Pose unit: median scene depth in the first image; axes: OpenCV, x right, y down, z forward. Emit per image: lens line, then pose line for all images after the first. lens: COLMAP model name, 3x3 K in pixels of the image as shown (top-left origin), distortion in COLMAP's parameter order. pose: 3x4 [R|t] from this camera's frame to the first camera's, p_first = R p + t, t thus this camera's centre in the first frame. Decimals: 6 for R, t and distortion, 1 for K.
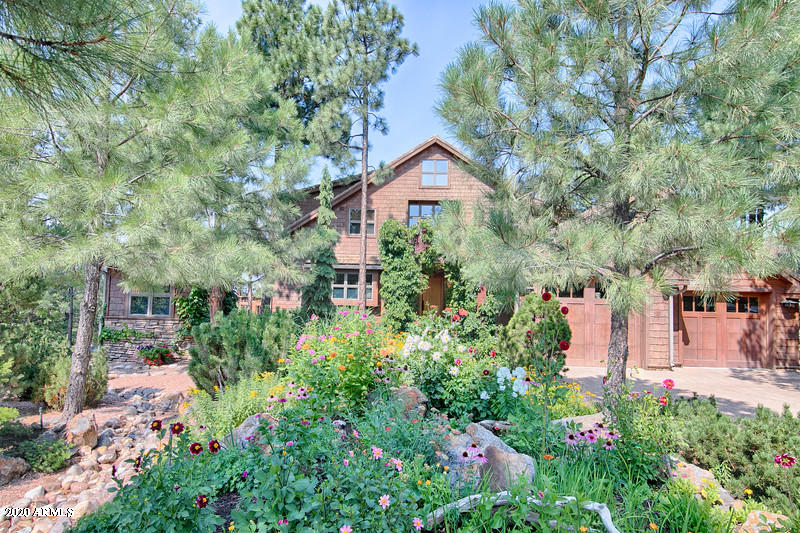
lens RADIAL K [[487.4, 0, 400.0], [0, 487.4, 267.1], [0, 0, 1]] dist [0.005019, 0.001292]
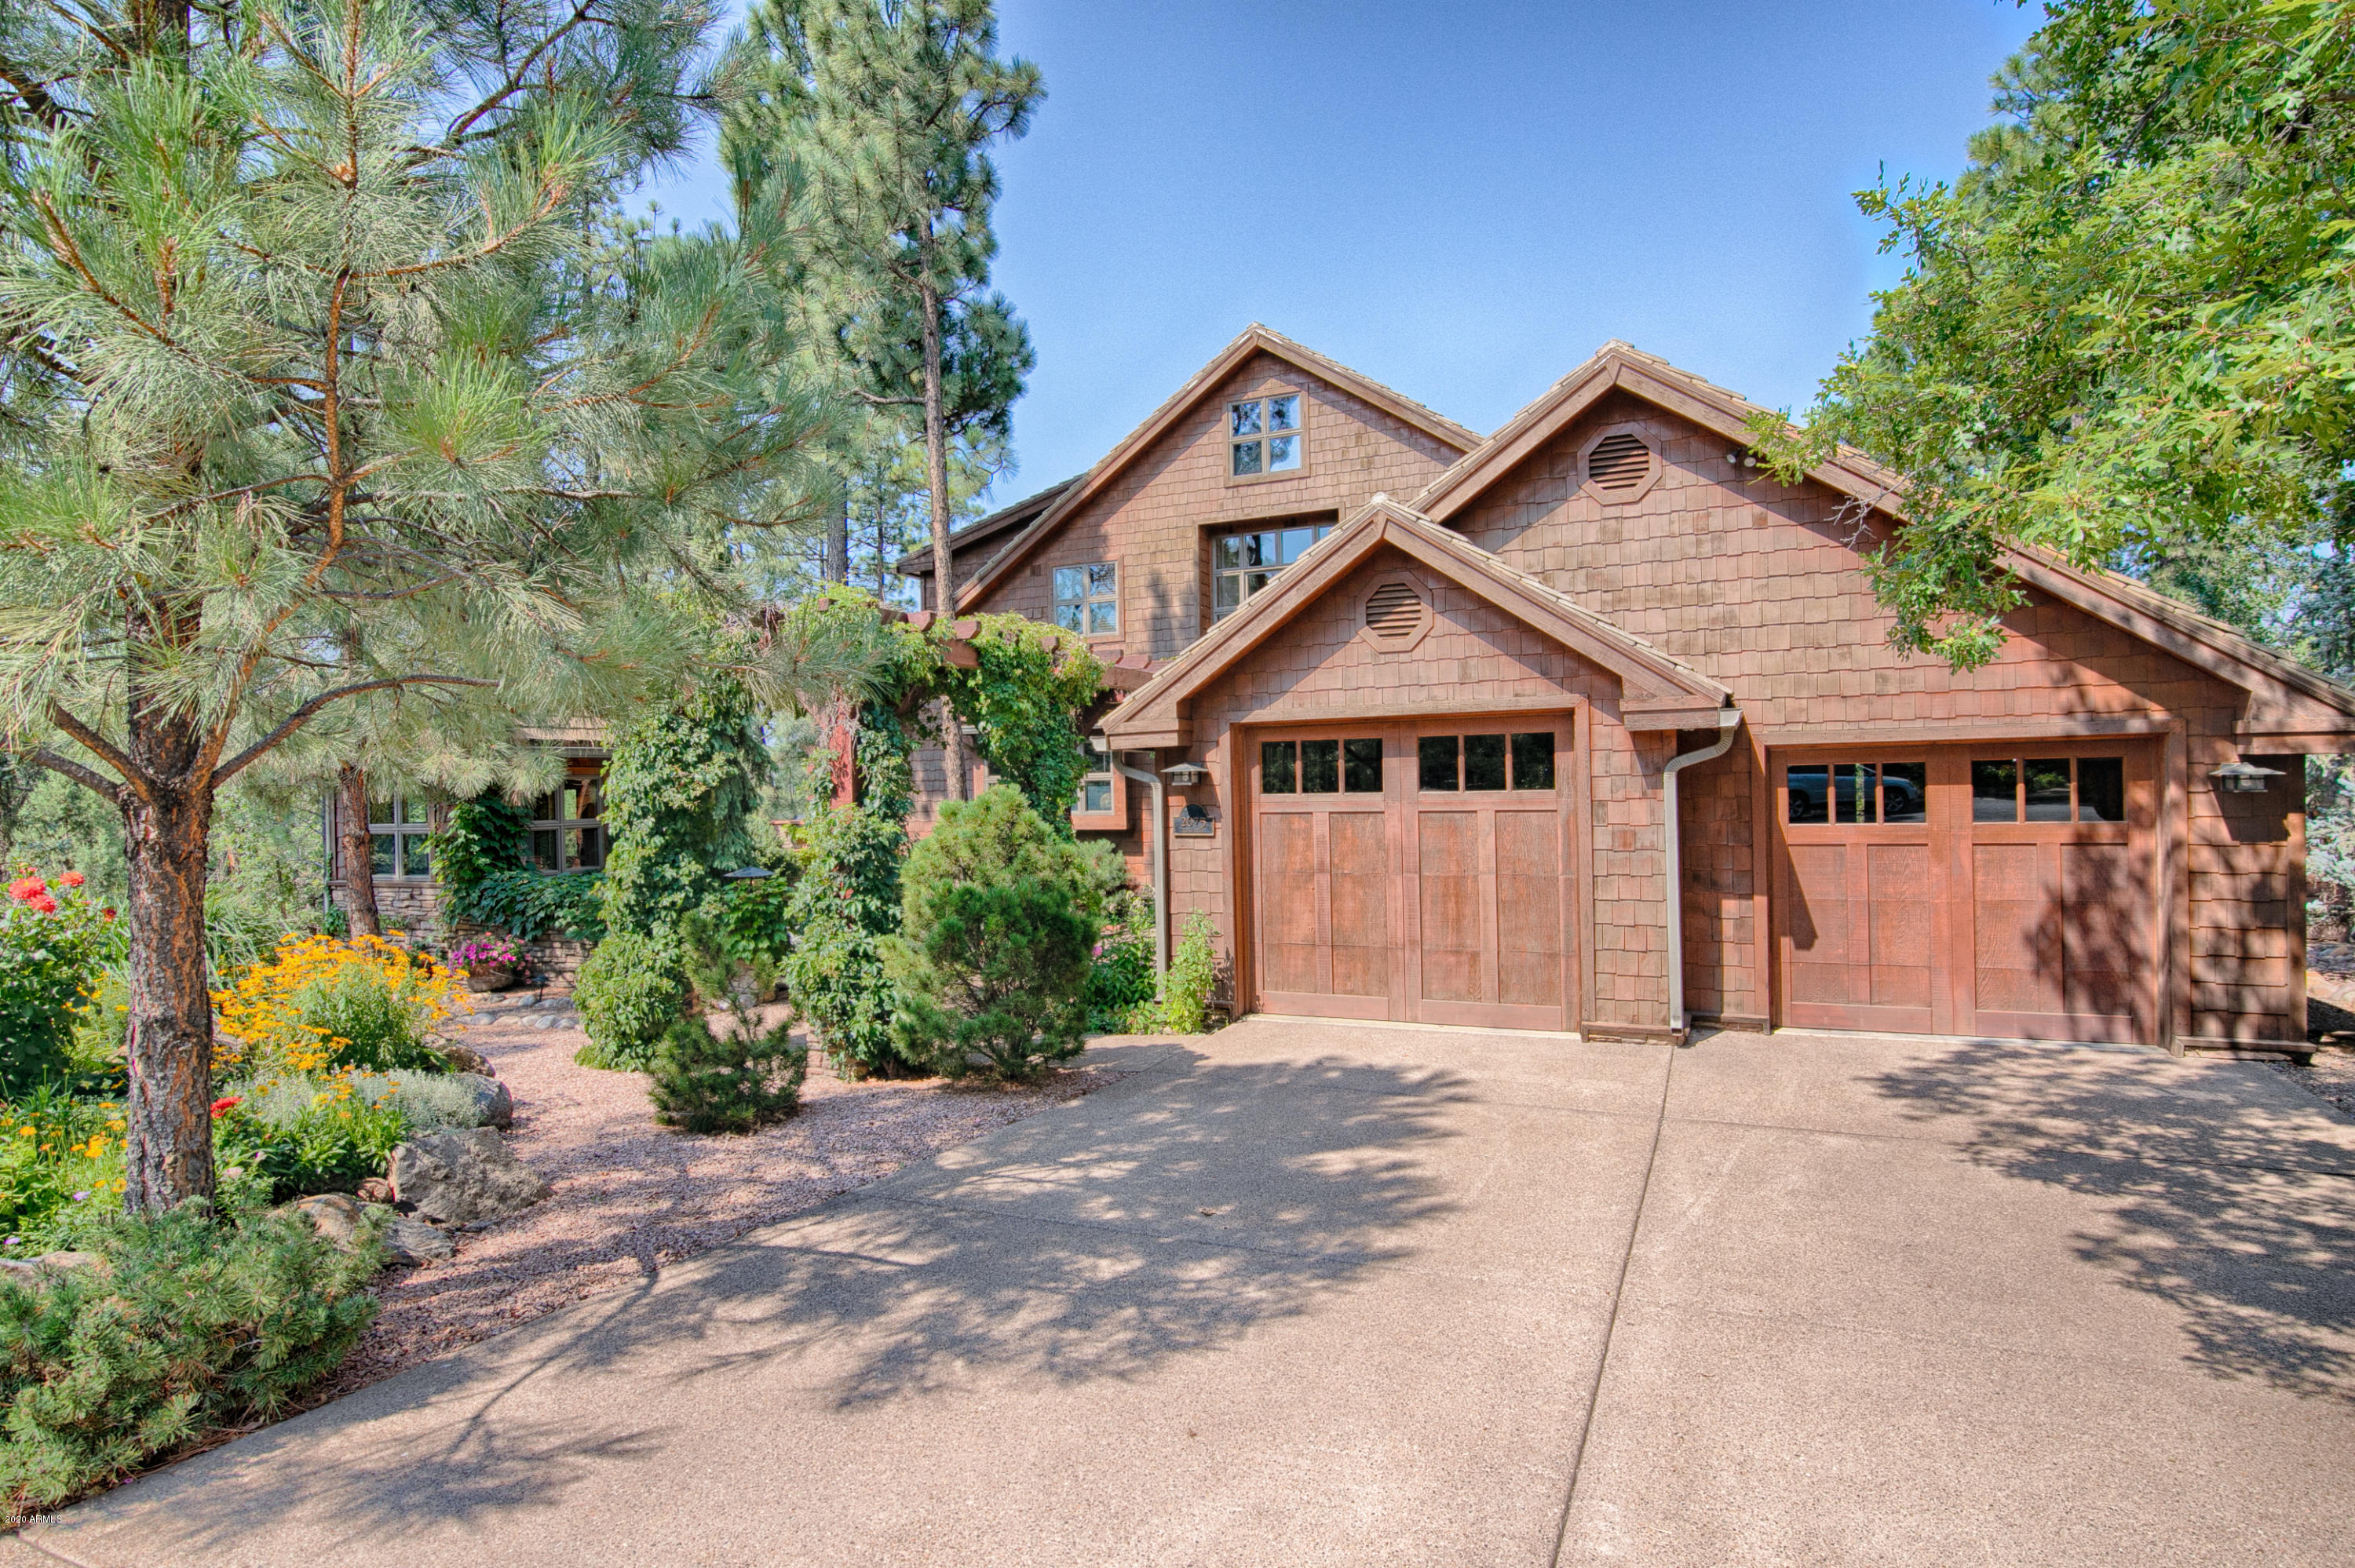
lens RADIAL K [[1226.2, 0, 1177.5], [0, 1226.2, 785.4], [0, 0, 1]] dist [-0.005120, -0.000714]
pose [[0.926897, -0.046952, -0.372368, 0.531154], [0.066904, 0.996923, 0.040835, 0.020146], [0.369305, -0.062762, 0.927186, 0.262133]]
